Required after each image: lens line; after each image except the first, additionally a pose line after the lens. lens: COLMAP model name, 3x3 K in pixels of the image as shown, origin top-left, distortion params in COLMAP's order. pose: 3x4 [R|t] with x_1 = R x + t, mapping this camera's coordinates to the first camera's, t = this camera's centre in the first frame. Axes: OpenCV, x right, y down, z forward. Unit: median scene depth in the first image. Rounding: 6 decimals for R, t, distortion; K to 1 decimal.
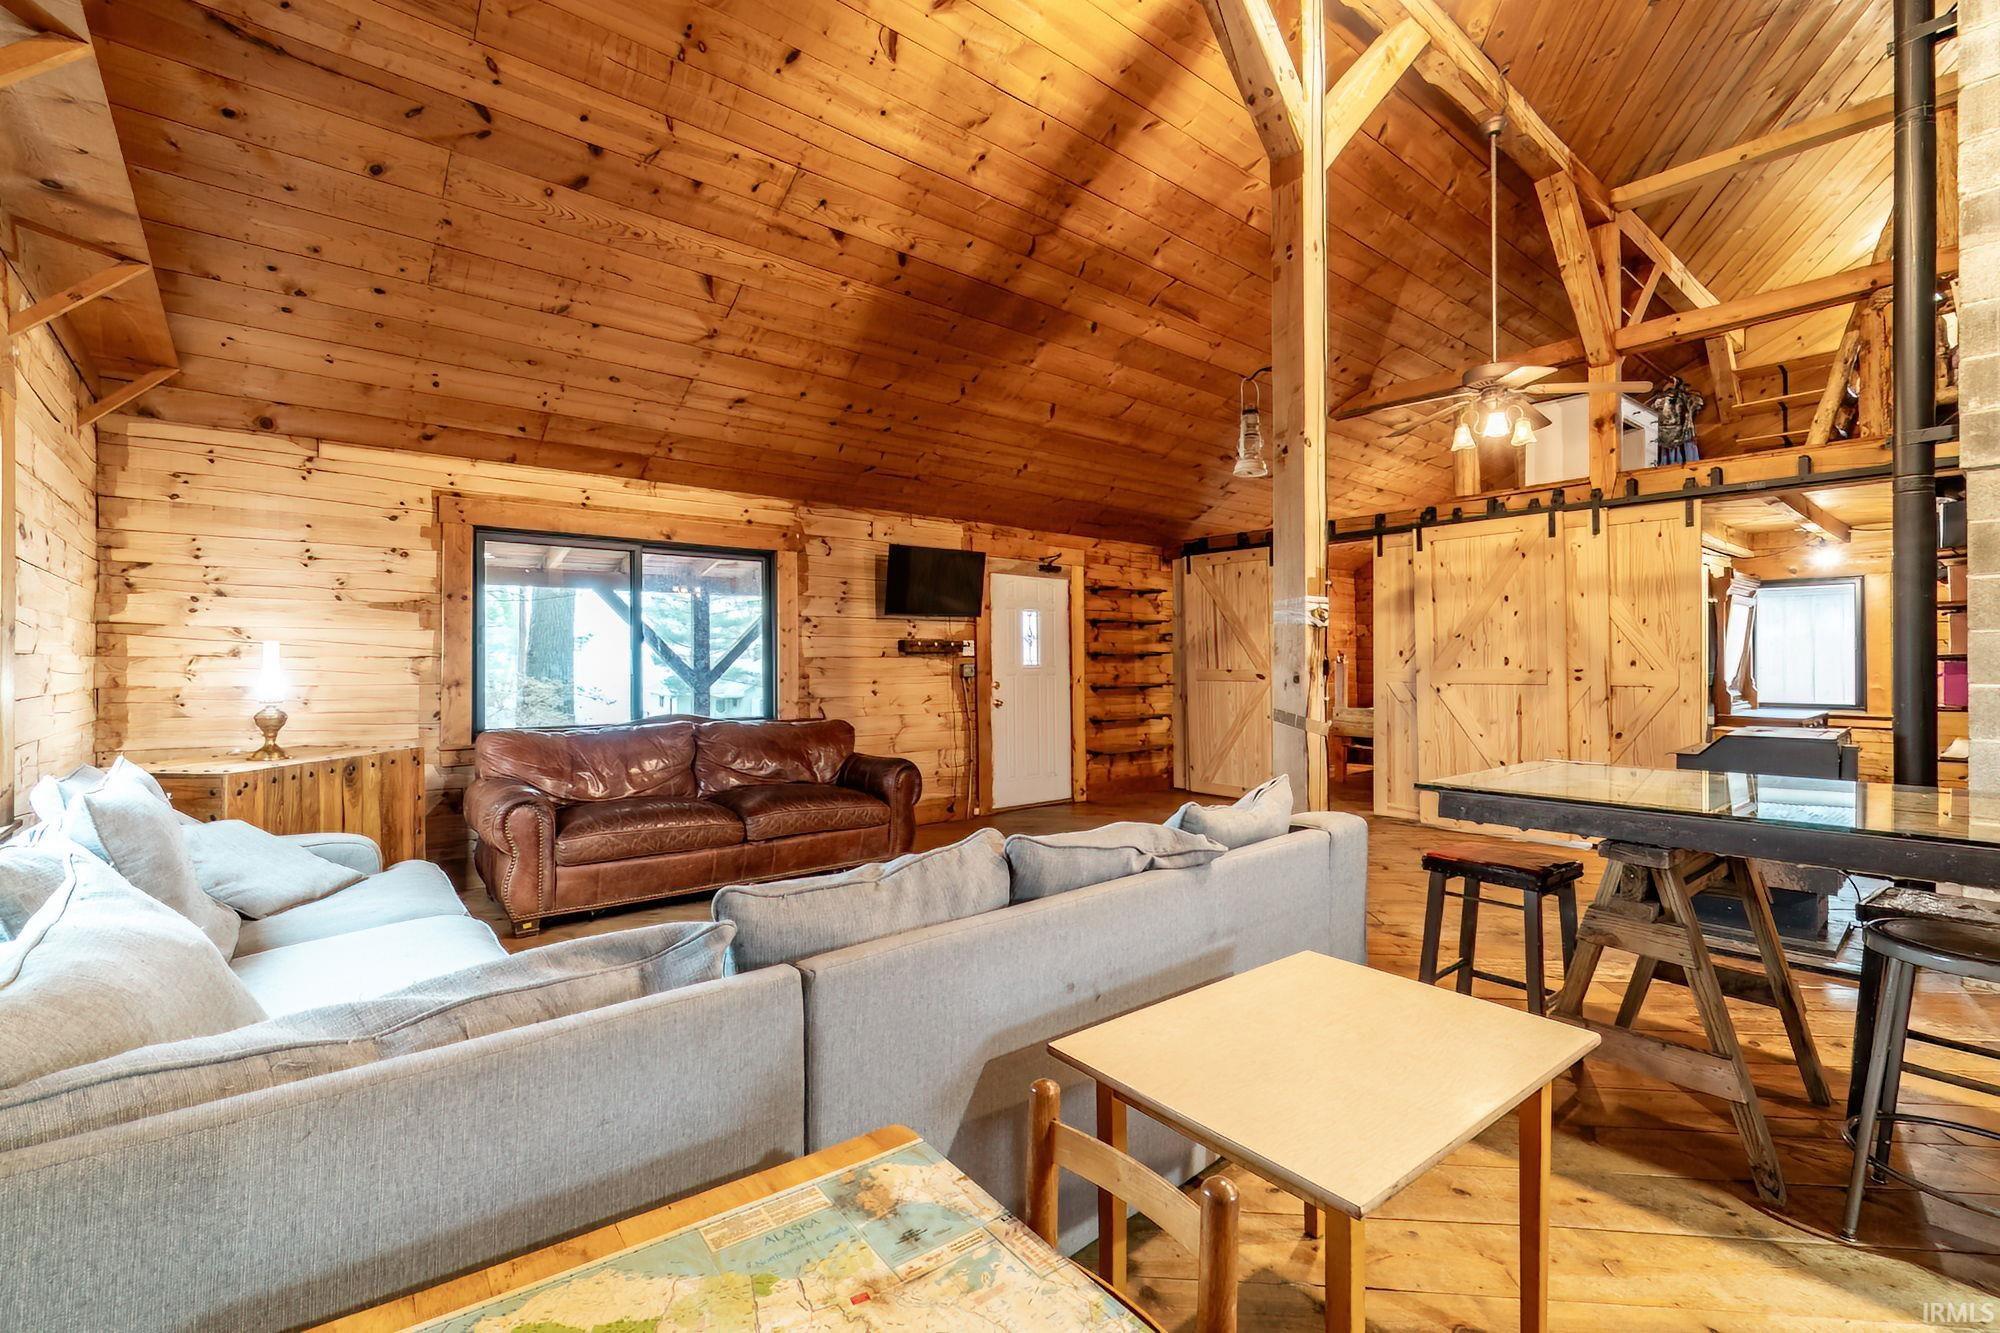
lens RADIAL K [[875.3, 0, 988.7], [0, 875.3, 664.4], [0, 0, 1]] dist [-0.003881, 0.001218]
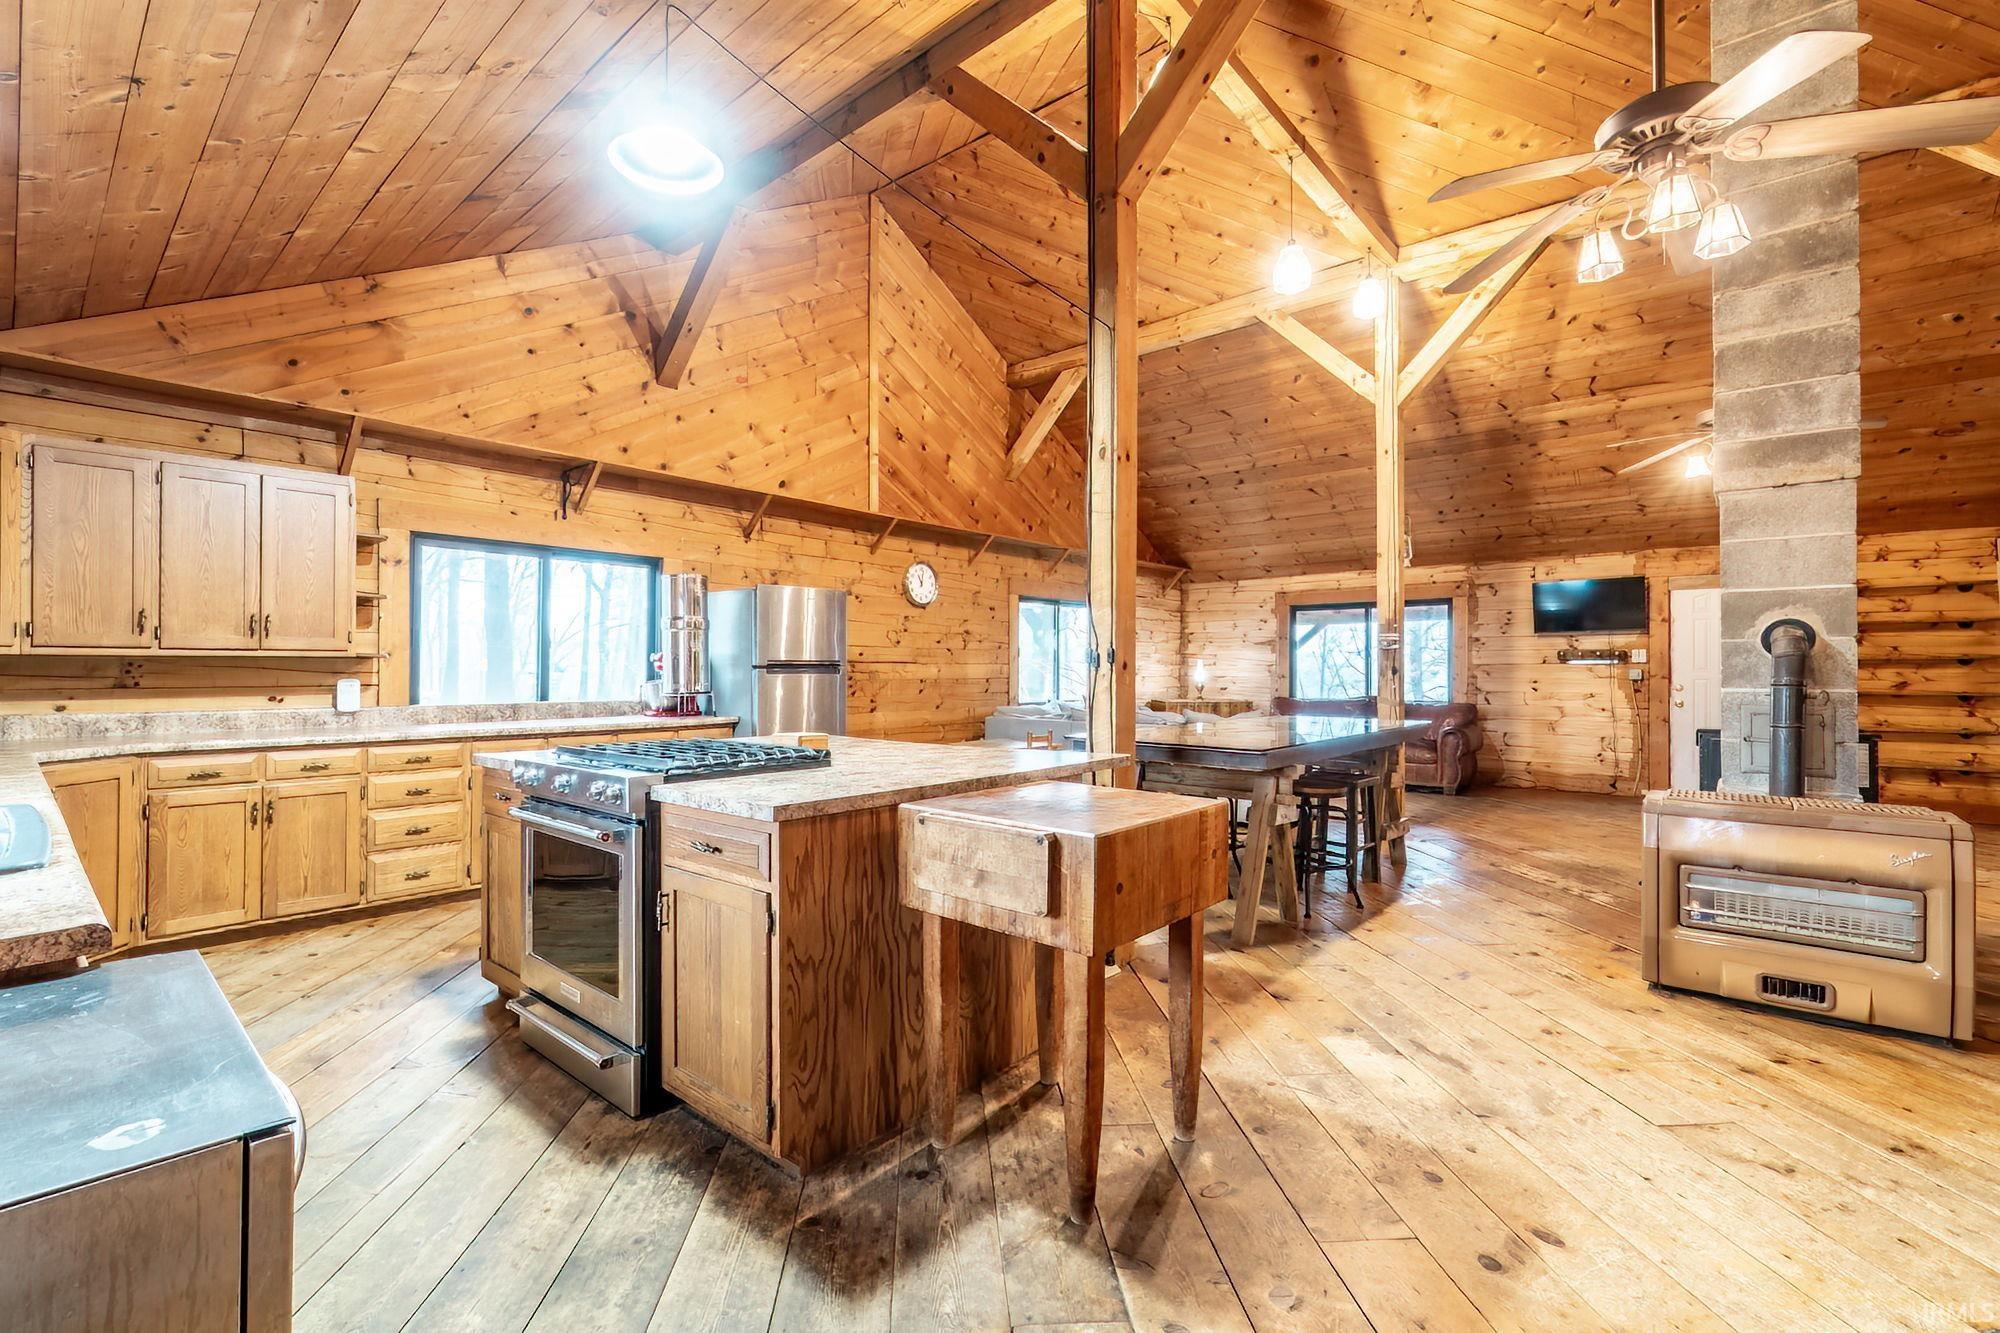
lens RADIAL K [[875.3, 0, 980.7], [0, 875.3, 664.5], [0, 0, 1]] dist [-0.003881, 0.001218]
pose [[0.159786, -0.002161, -0.987149, 1.161068], [-0.003324, 0.999991, -0.002727, -0.000727], [0.987146, 0.003717, 0.159777, -0.100561]]
